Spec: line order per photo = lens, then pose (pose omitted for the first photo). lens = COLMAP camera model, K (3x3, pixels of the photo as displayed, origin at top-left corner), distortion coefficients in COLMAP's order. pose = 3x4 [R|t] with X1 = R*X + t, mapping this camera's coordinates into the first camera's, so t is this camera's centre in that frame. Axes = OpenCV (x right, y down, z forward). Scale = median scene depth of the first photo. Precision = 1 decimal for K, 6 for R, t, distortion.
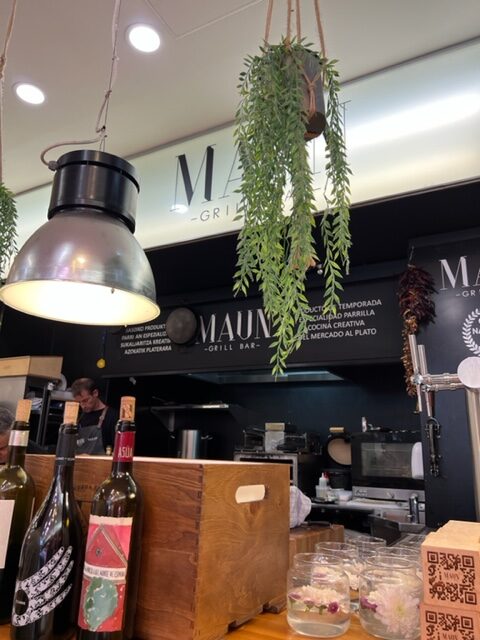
lens RADIAL K [[478.7, 0, 238.5], [0, 478.7, 320.8], [0, 0, 1]] dist [0.011805, -0.003419]
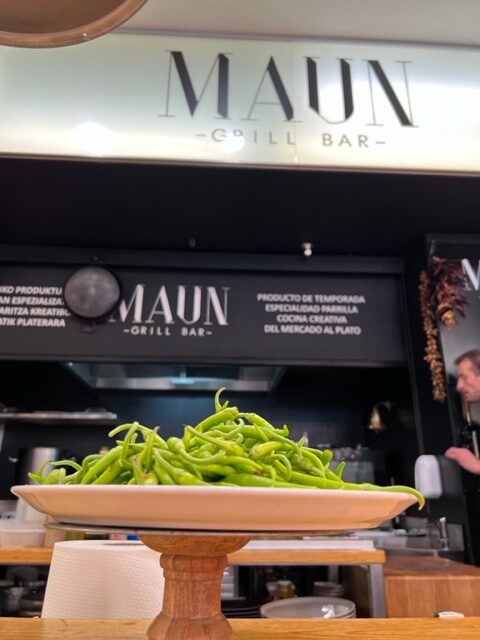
lens RADIAL K [[478.7, 0, 240.5], [0, 478.7, 317.6], [0, 0, 1]] dist [0.011805, -0.003419]
pose [[0.840744, 0.154720, 0.518856, -0.311960], [-0.114548, 0.987438, -0.108837, 0.103252], [-0.529177, 0.032070, 0.847905, 0.318388]]
